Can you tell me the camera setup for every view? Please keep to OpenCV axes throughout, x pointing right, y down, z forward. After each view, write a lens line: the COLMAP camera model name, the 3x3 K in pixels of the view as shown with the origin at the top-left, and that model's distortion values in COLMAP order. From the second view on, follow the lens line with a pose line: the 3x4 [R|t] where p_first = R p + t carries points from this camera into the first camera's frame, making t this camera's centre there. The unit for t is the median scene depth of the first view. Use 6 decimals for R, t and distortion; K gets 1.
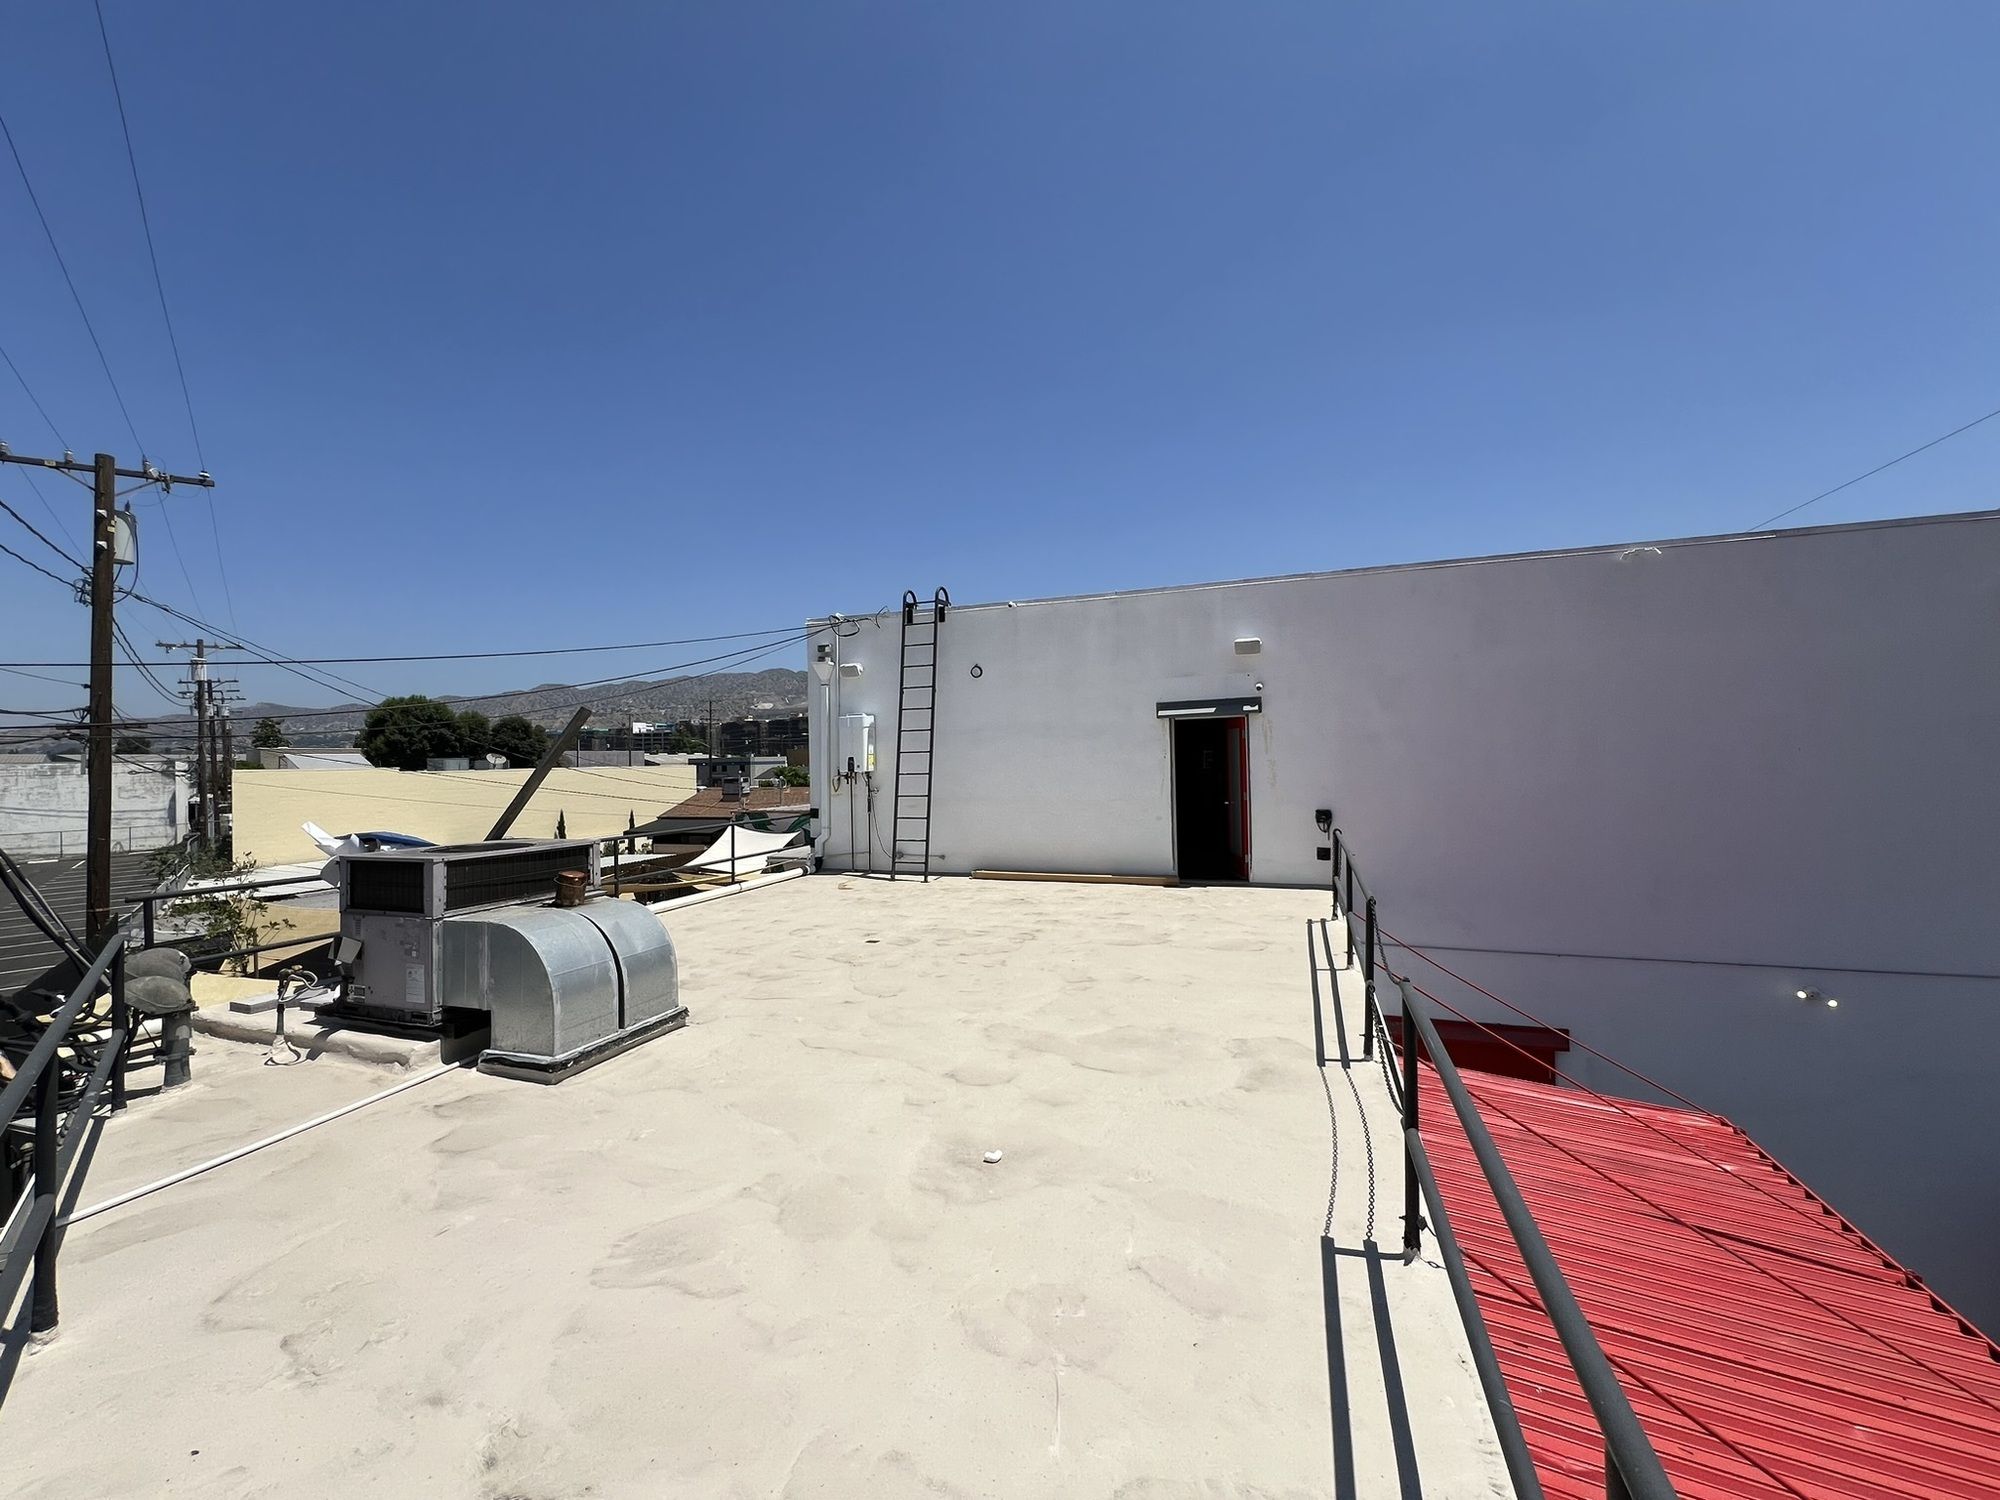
lens RADIAL K [[801.7, 0, 998.9], [0, 801.7, 748.0], [0, 0, 1]] dist [-0.003955, 0.000801]
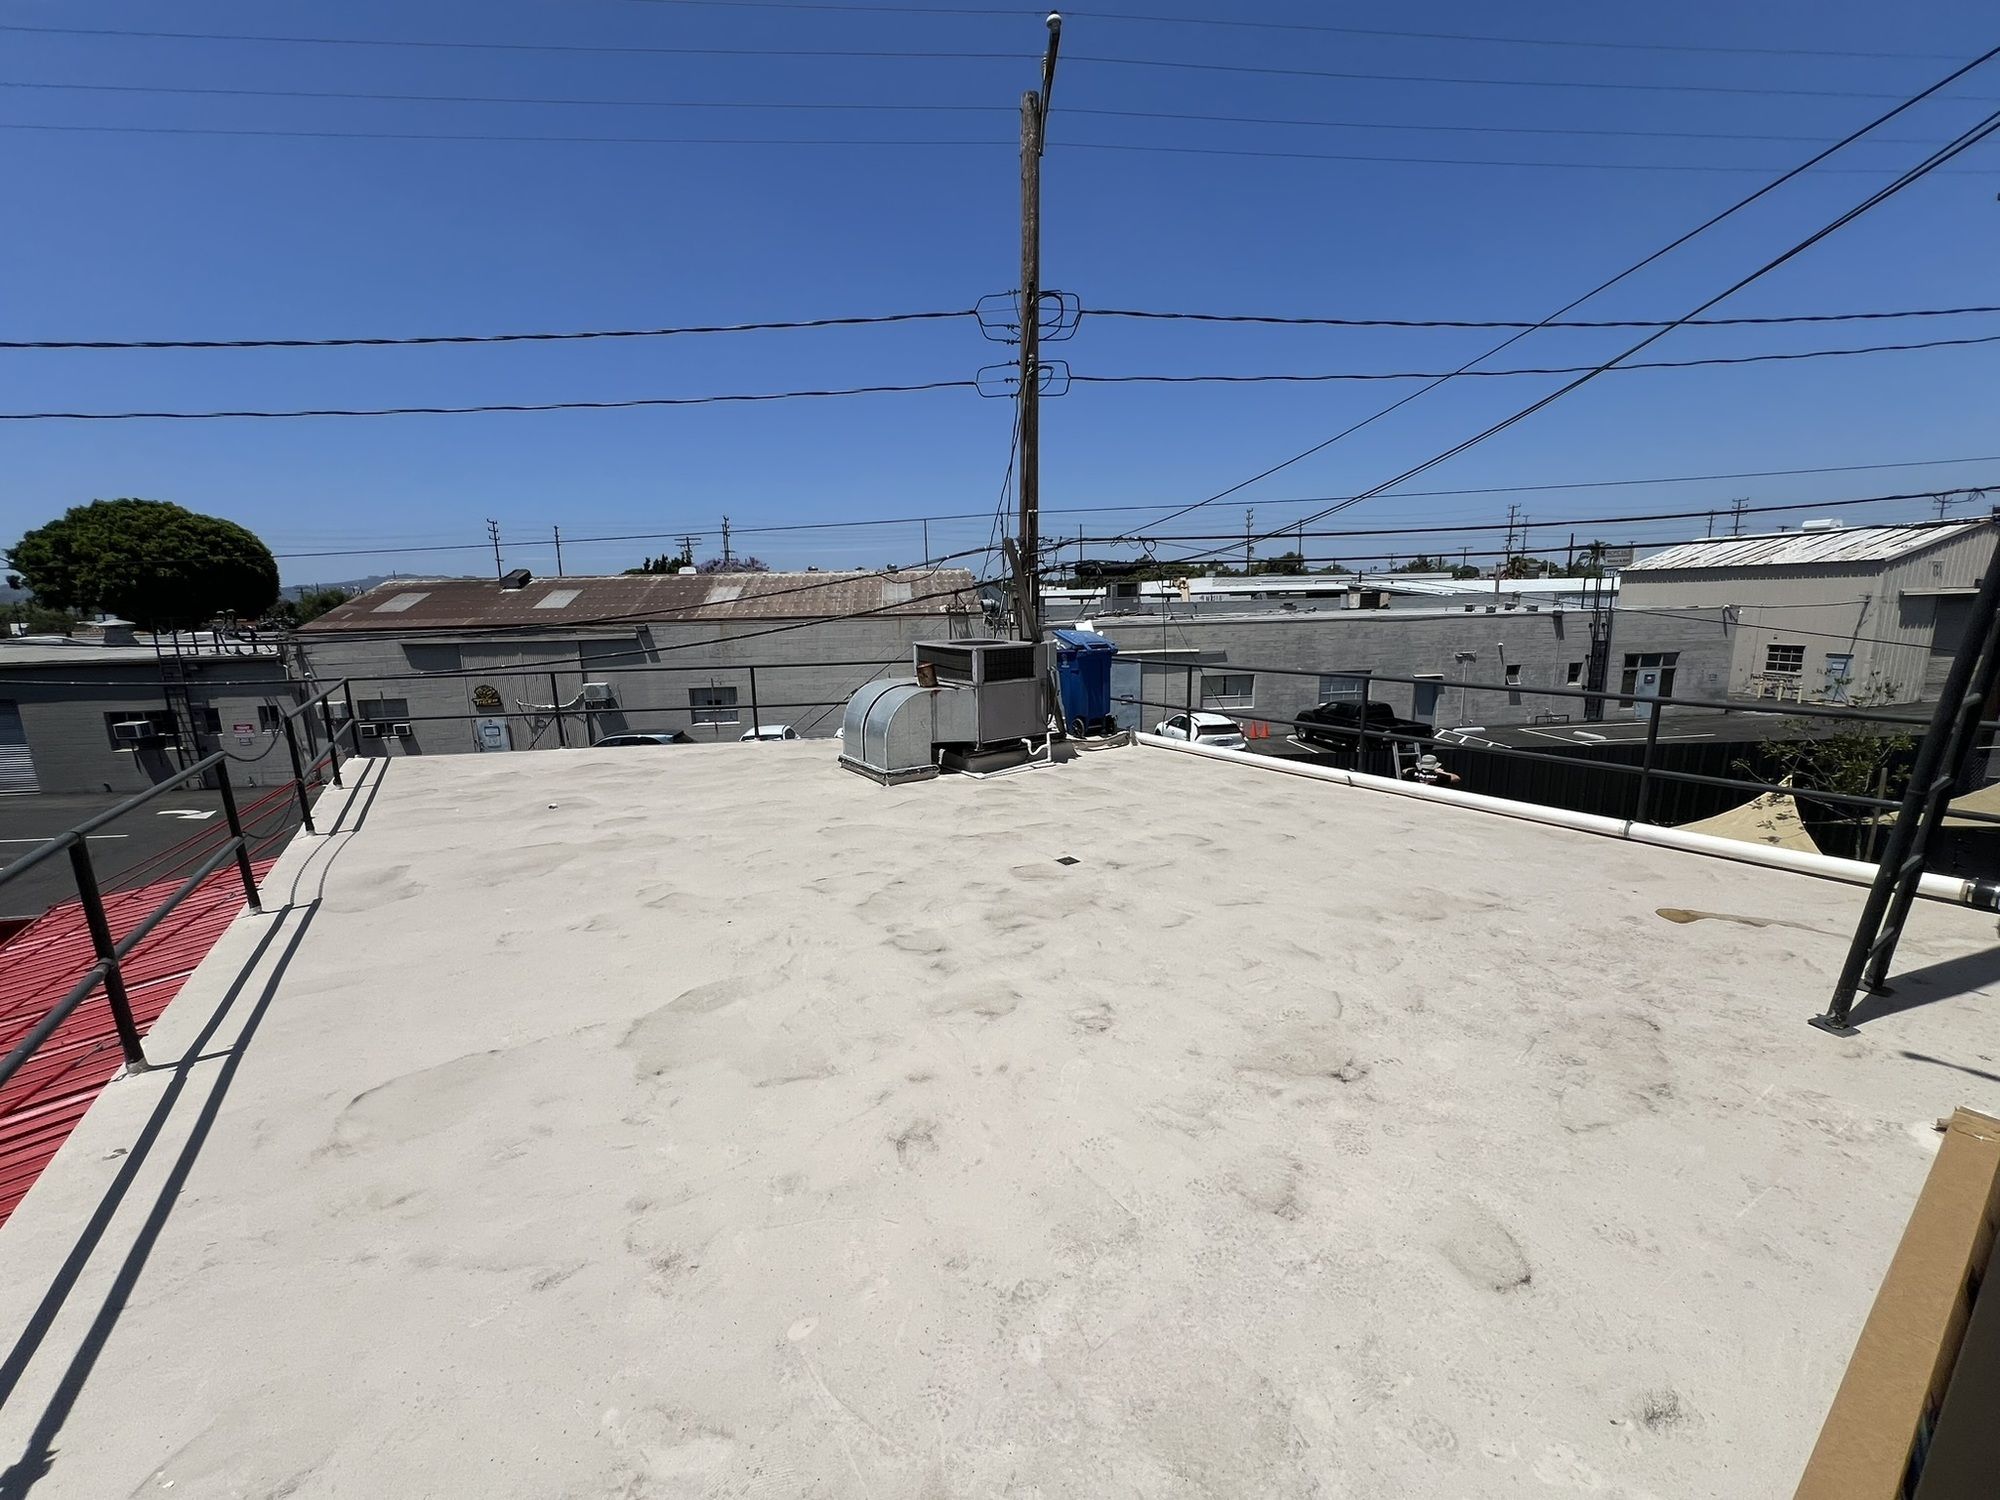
lens RADIAL K [[801.7, 0, 997.7], [0, 801.7, 749.2], [0, 0, 1]] dist [-0.003955, 0.000801]
pose [[-0.594641, 0.183839, -0.782691, 0.332516], [0.044545, 0.979545, 0.196234, 0.016333], [0.802756, 0.081824, -0.590667, 1.176826]]
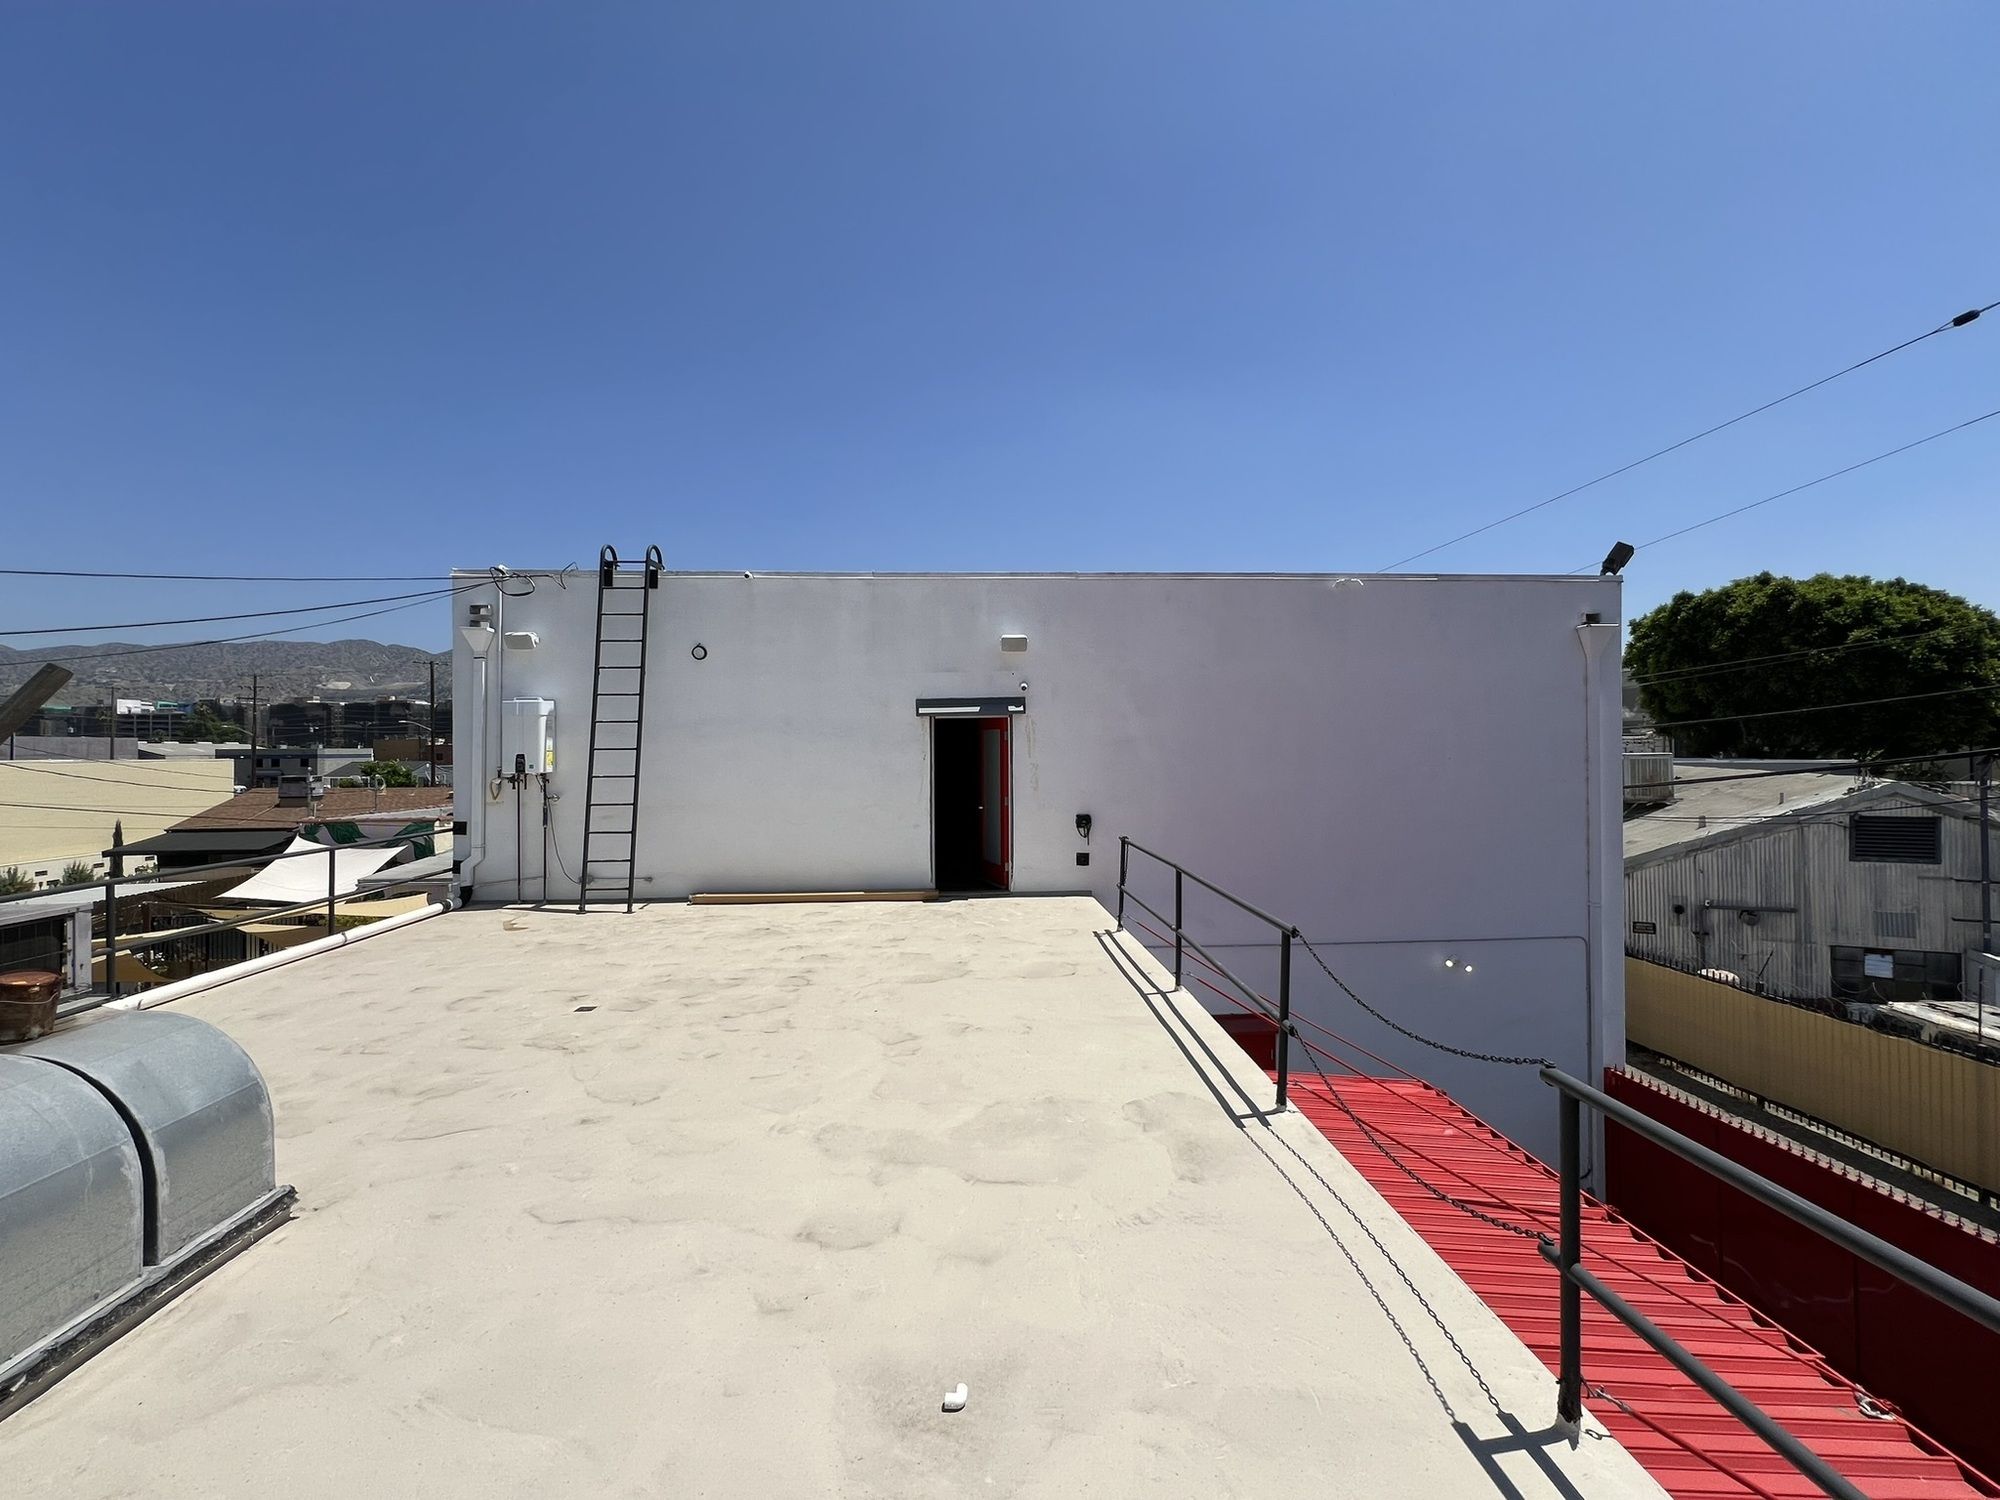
lens RADIAL K [[801.7, 0, 997.9], [0, 801.7, 748.3], [0, 0, 1]] dist [-0.003955, 0.000801]
pose [[0.918481, 0.015552, 0.395158, -0.092227], [-0.016809, 0.999859, -0.000281, -0.002426], [-0.395107, -0.006384, 0.918613, 0.159191]]
